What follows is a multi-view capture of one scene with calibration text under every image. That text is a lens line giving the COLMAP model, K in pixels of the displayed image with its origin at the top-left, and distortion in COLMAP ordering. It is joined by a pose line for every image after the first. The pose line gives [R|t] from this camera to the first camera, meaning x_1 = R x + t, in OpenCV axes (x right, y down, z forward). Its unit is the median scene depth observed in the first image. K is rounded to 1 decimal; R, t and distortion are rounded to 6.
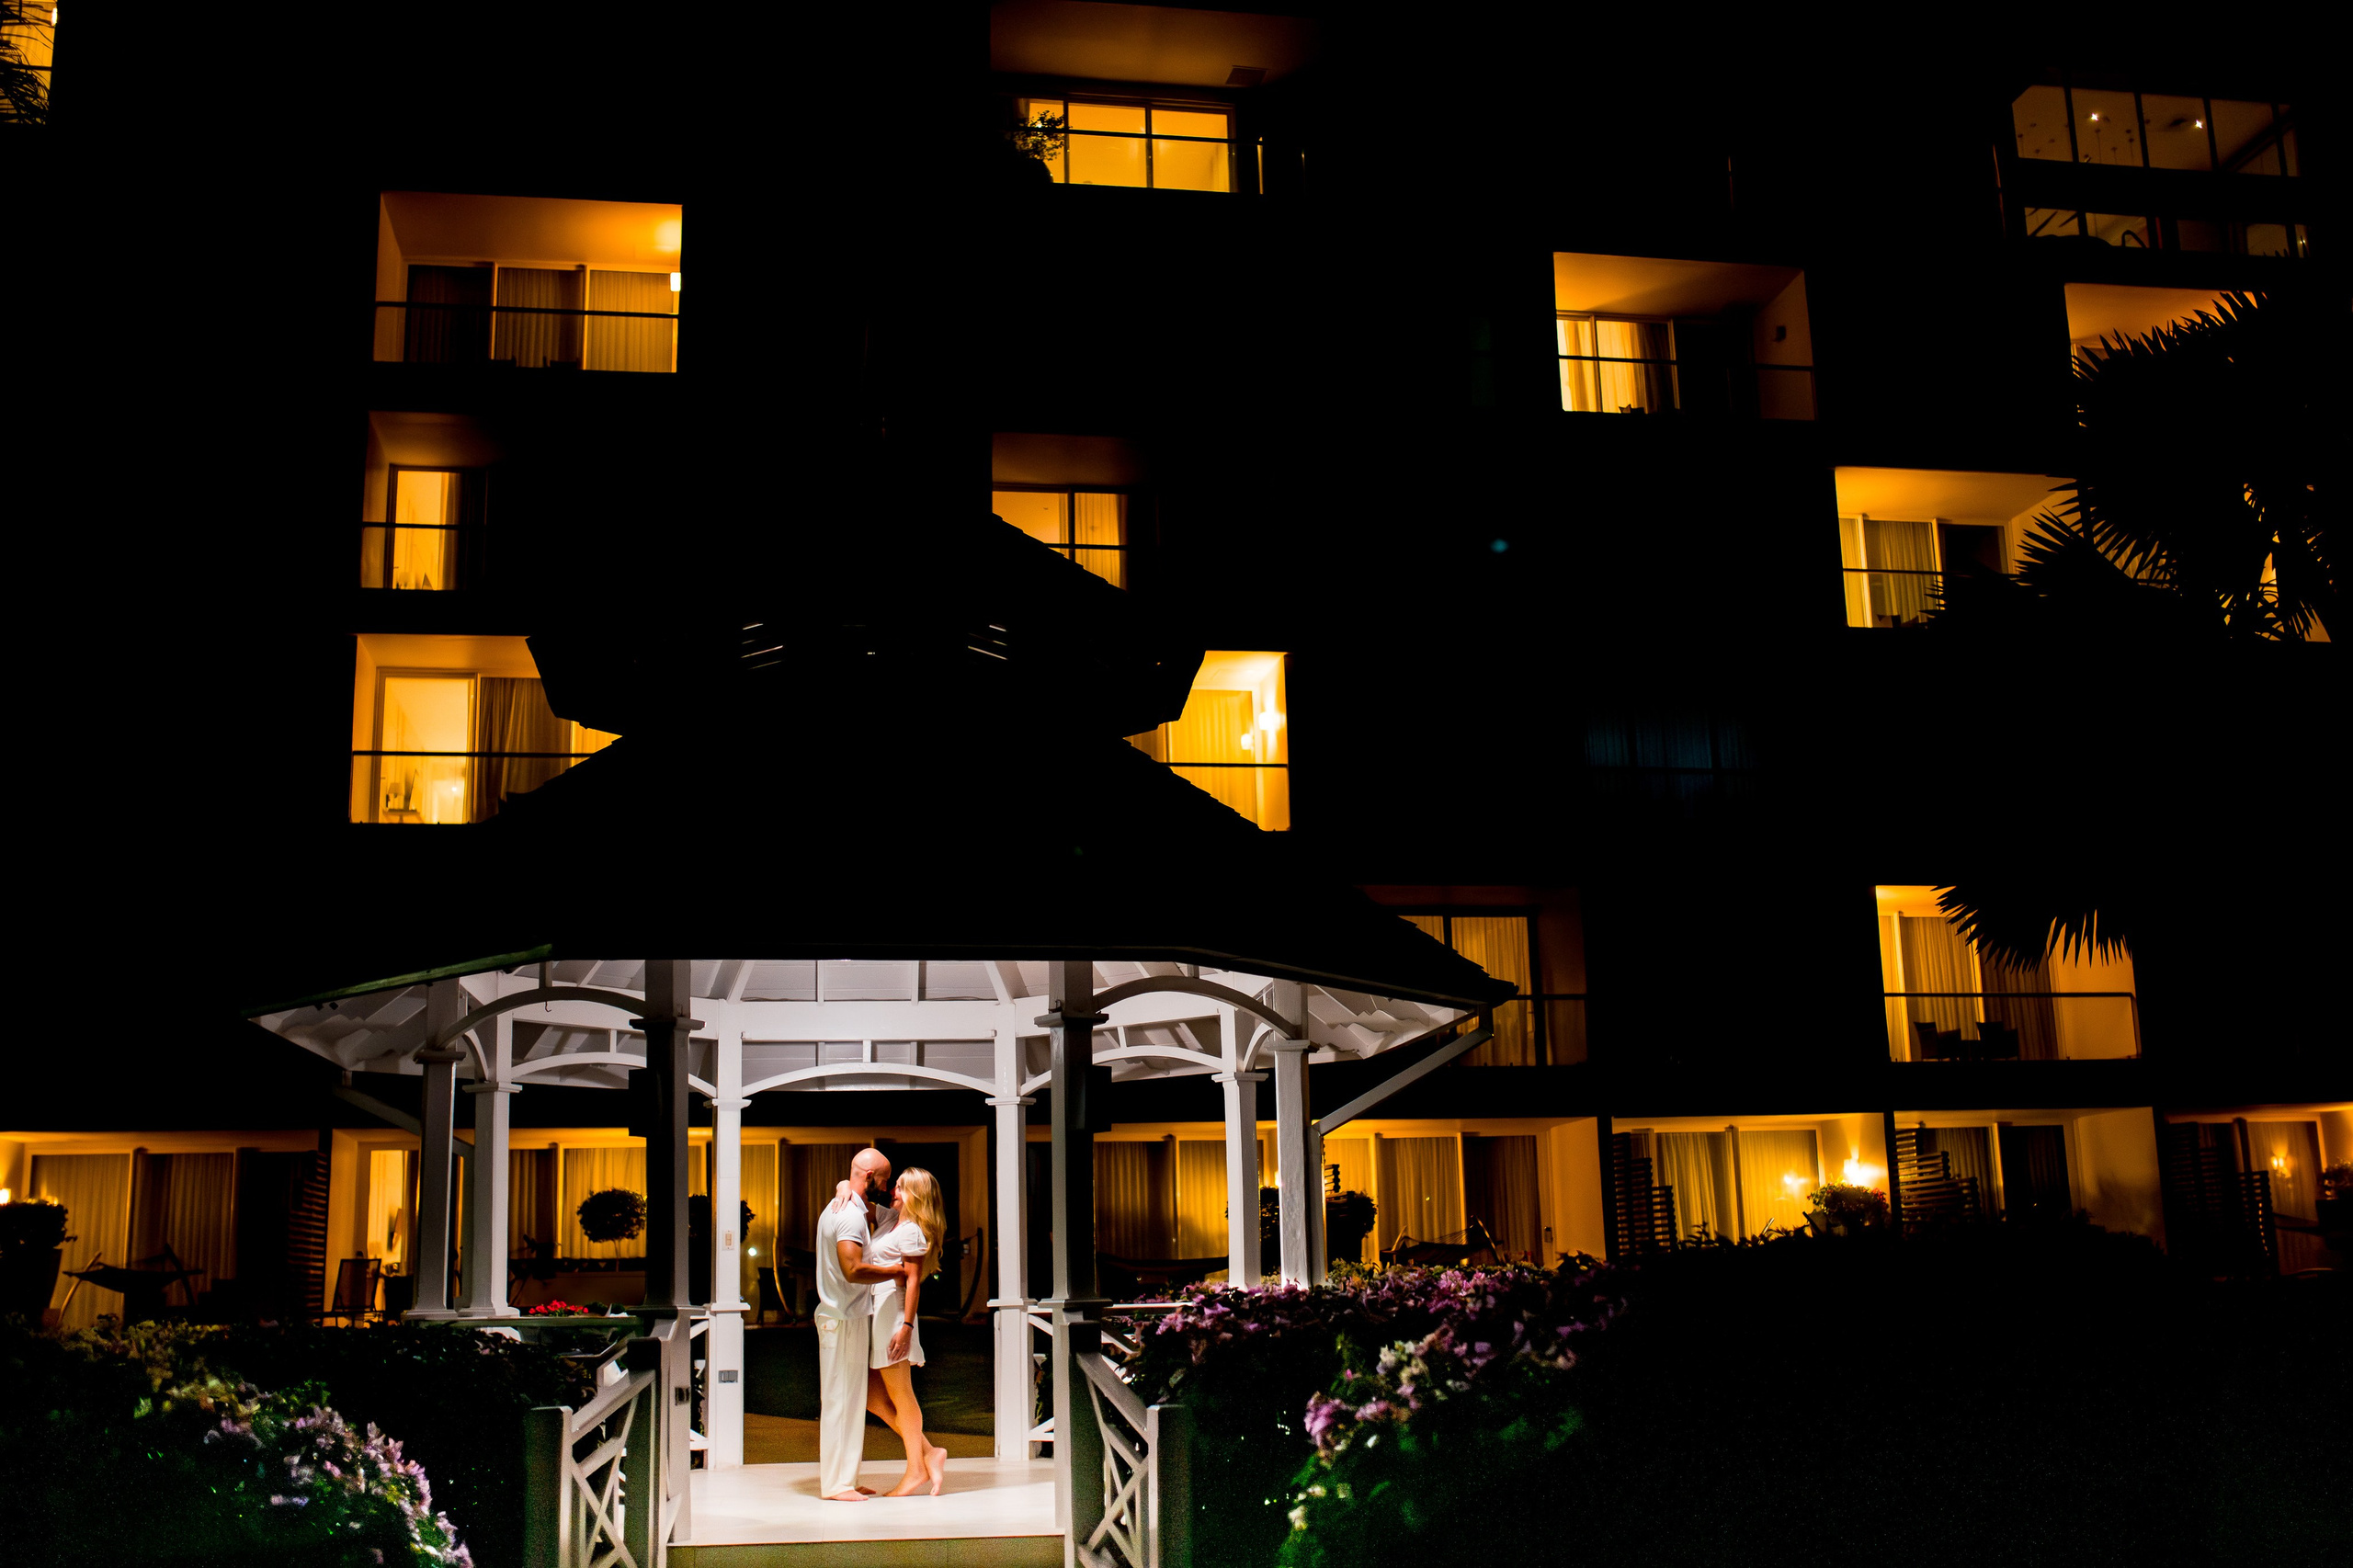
lens RADIAL K [[2204.8, 0, 1175.2], [0, 2204.8, 795.1], [0, 0, 1]] dist [-0.069597, 0.092820]
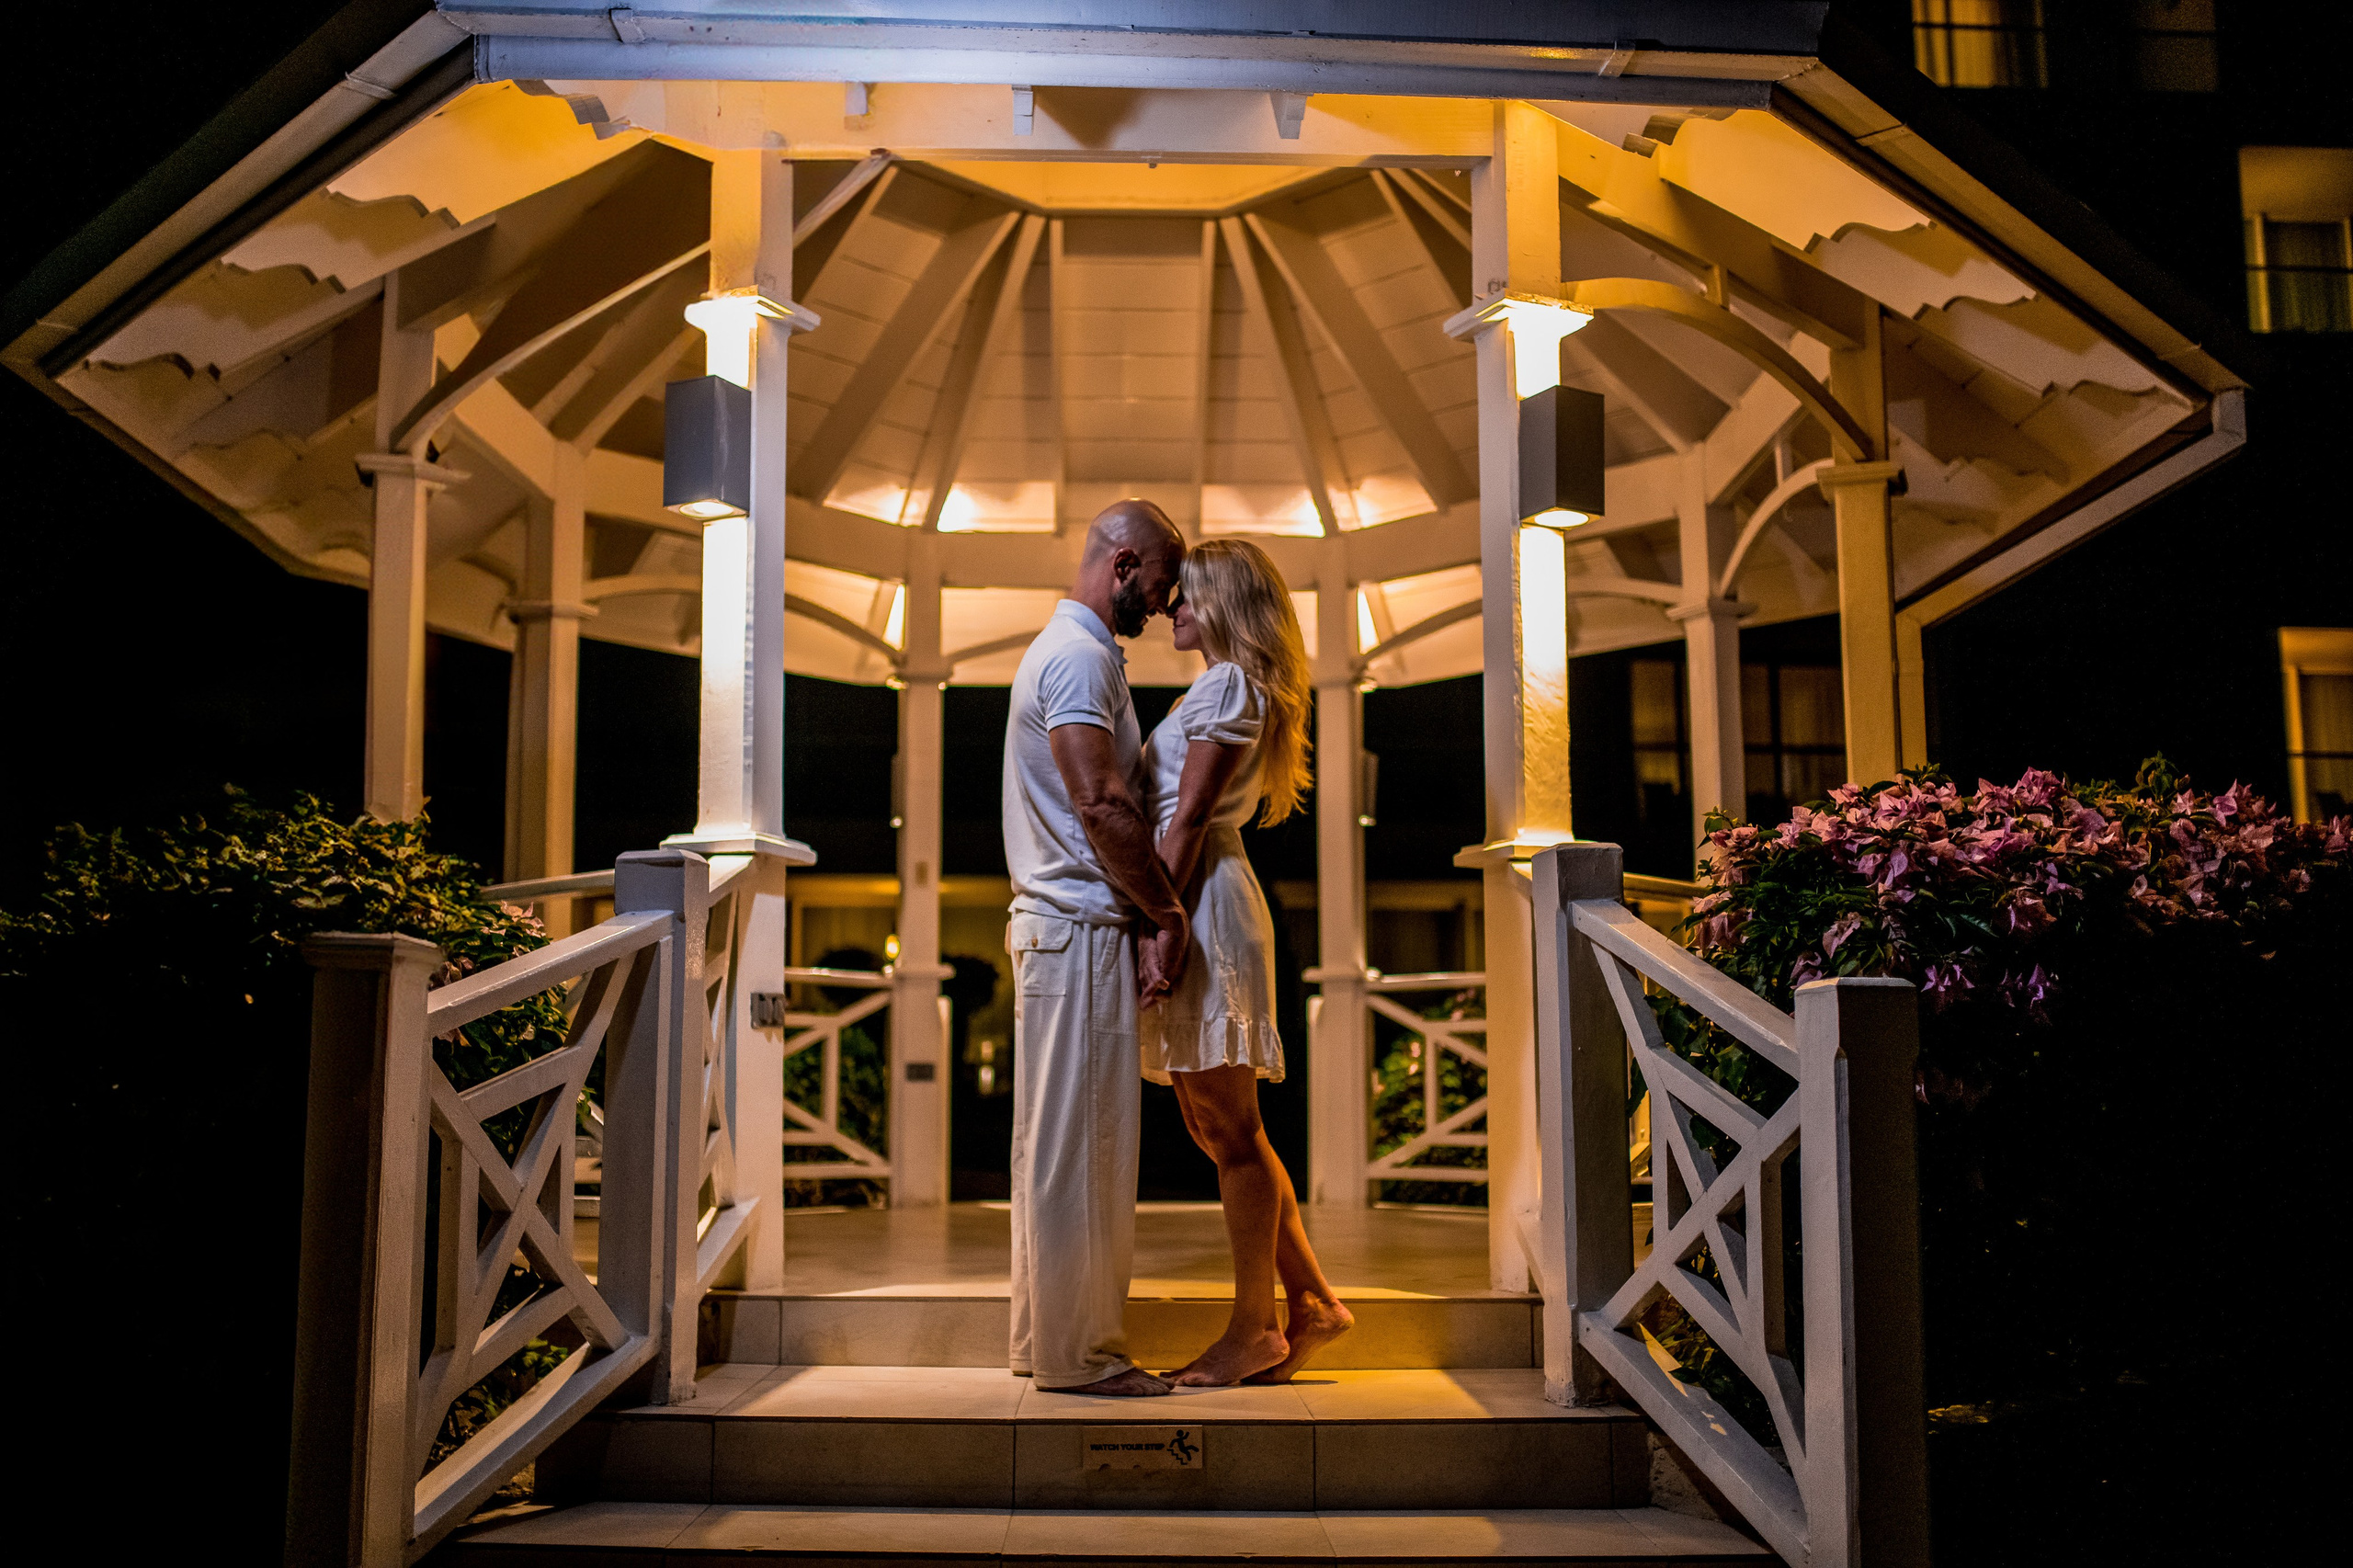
lens RADIAL K [[2204.8, 0, 1175.2], [0, 2204.8, 795.1], [0, 0, 1]] dist [-0.069597, 0.092820]
pose [[0.993076, 0.008132, -0.117196, -0.076762], [0.002020, 0.996272, 0.086249, 0.197957], [0.117460, -0.085889, 0.989356, 0.554725]]
